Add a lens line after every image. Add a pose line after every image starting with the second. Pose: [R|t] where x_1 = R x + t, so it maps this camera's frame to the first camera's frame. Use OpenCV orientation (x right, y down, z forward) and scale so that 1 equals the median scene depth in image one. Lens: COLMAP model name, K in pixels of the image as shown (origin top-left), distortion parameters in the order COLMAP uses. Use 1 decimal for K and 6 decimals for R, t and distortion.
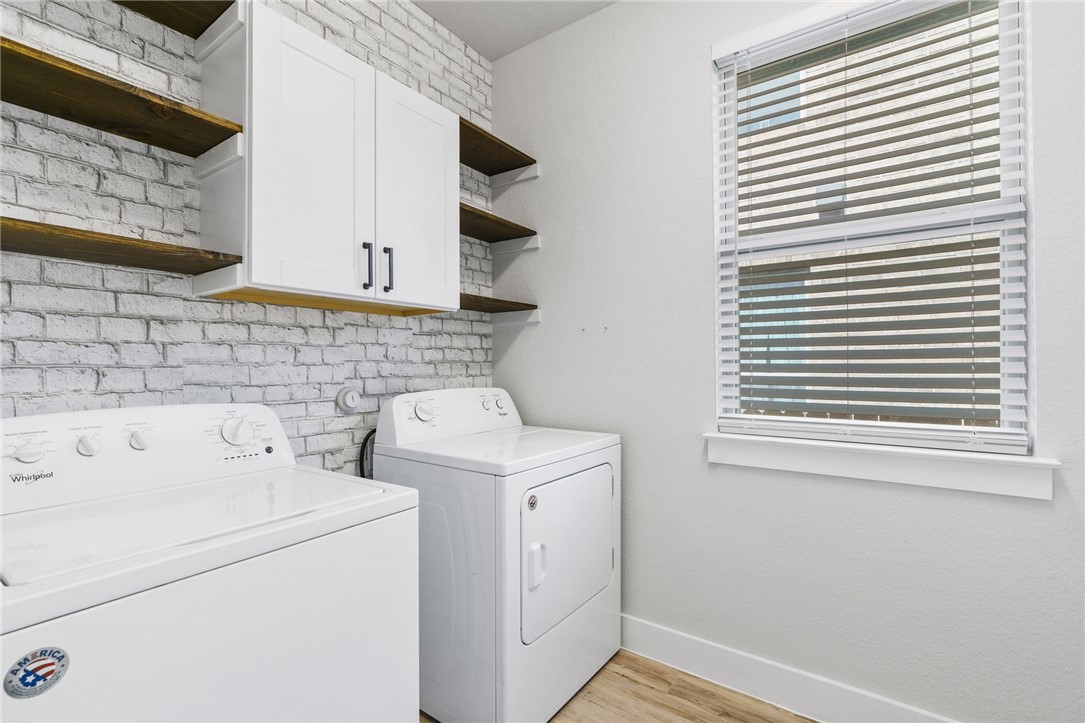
lens RADIAL K [[493.1, 0, 543.1], [0, 493.1, 363.6], [0, 0, 1]] dist [-0.001074, 0.001136]
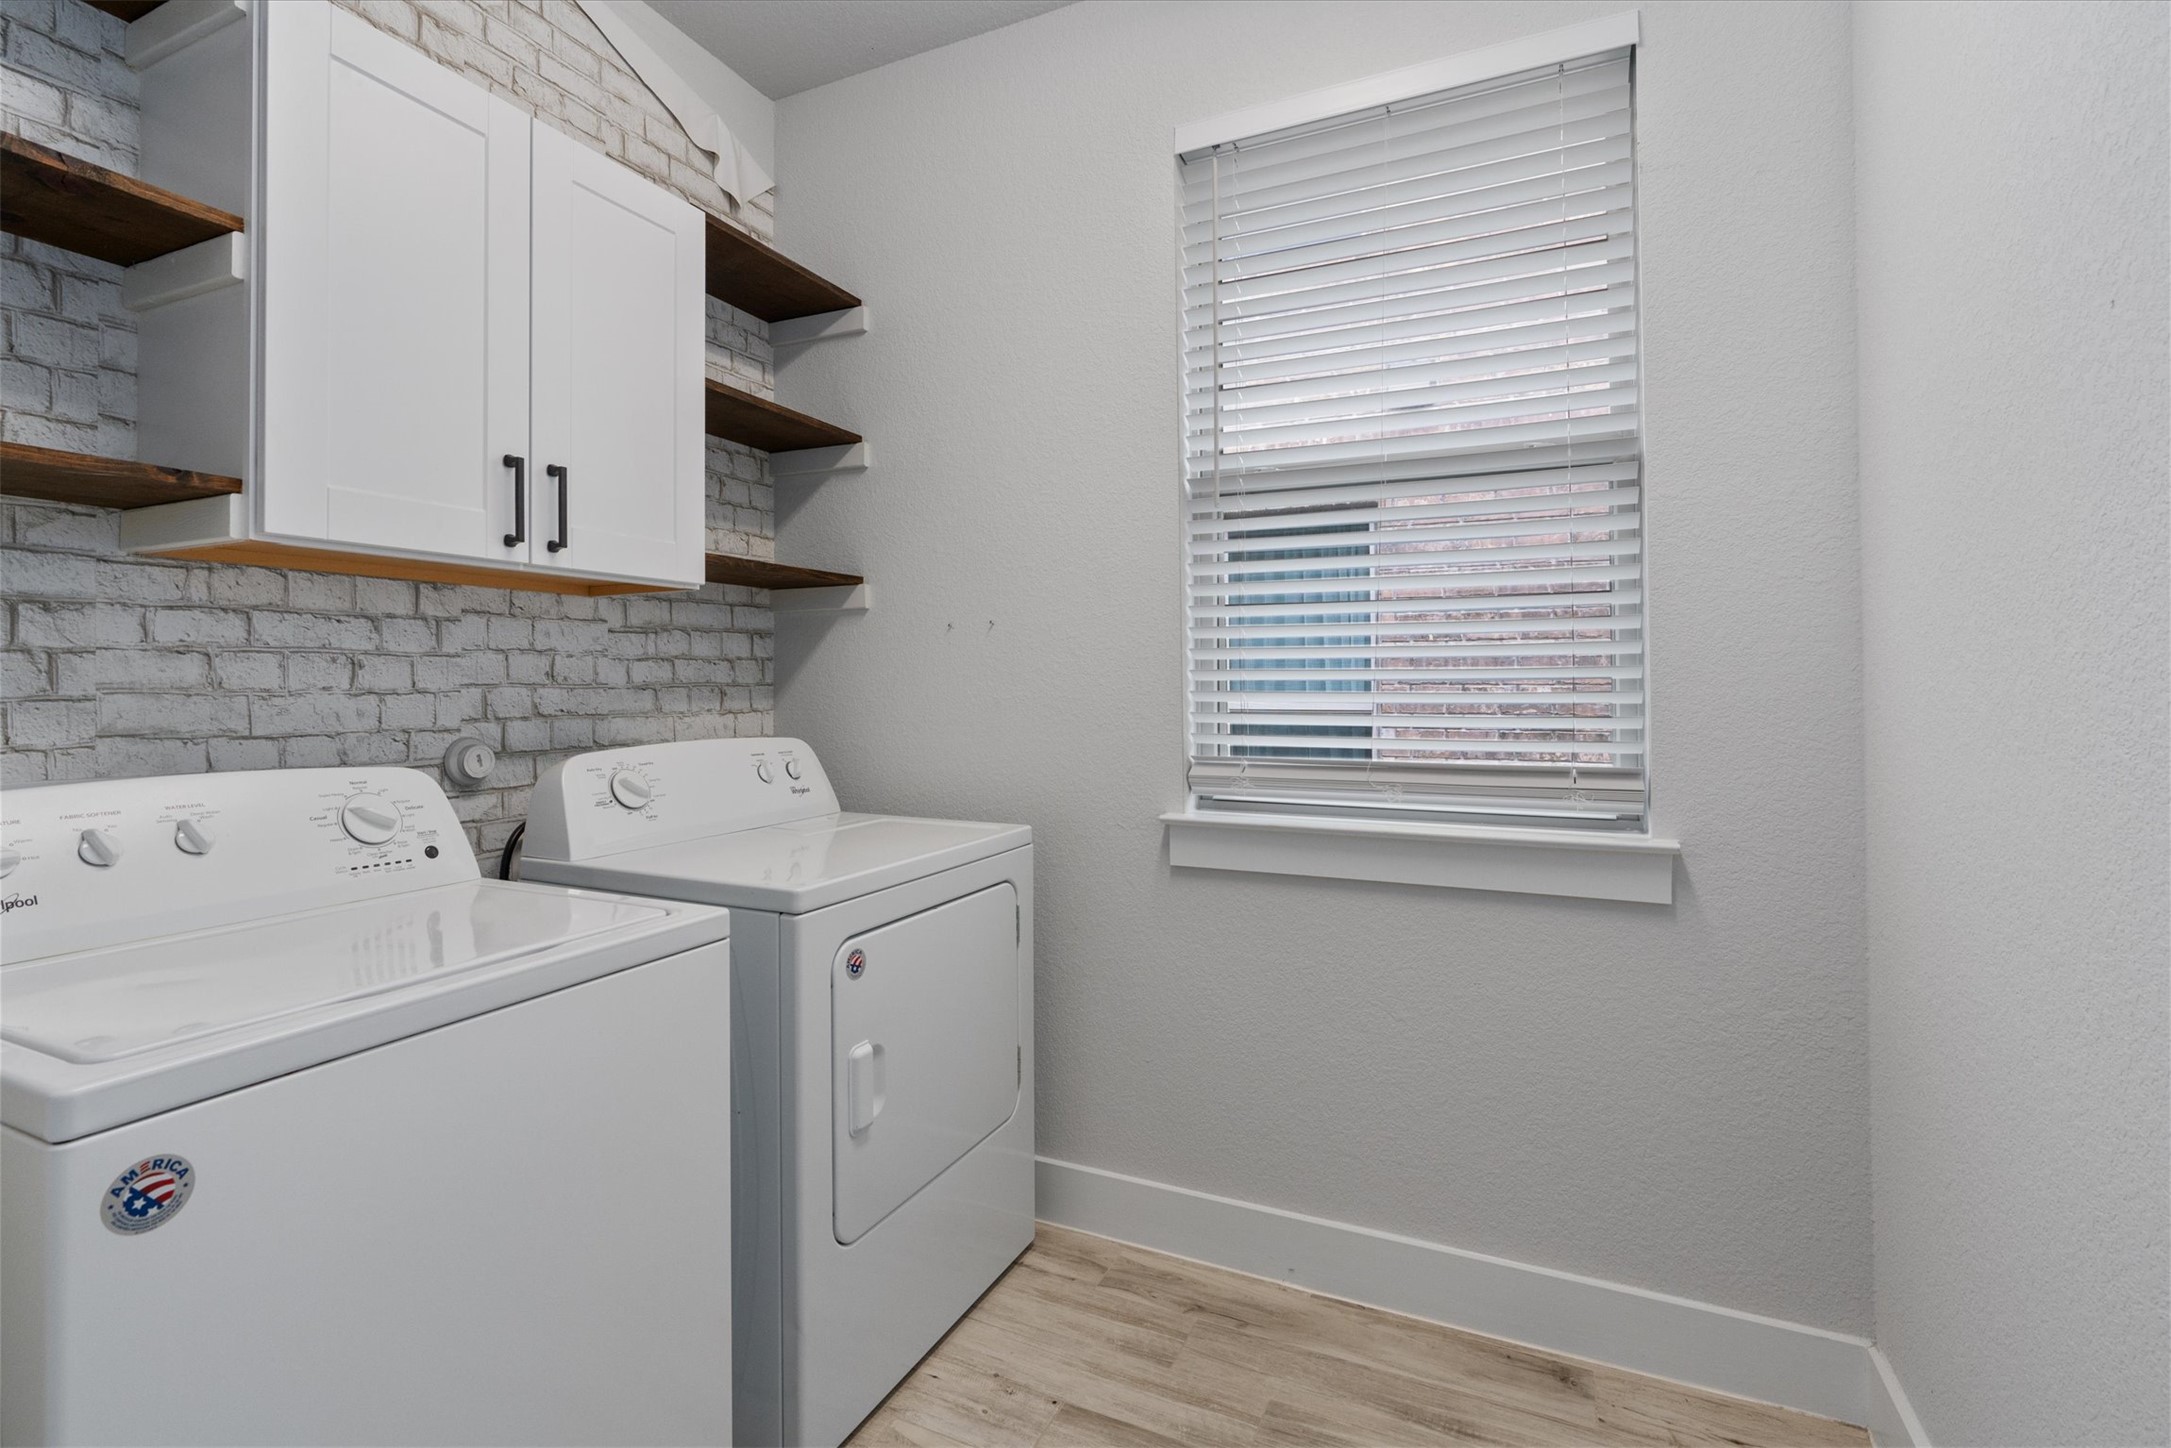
lens RADIAL K [[986.7, 0, 1077.6], [0, 986.7, 680.1], [0, 0, 1]] dist [-0.001074, 0.001136]
pose [[0.982938, 0.002017, 0.183924, 0.027094], [-0.001584, 0.999996, -0.002499, -0.009503], [-0.183929, 0.002165, 0.982937, -0.098657]]
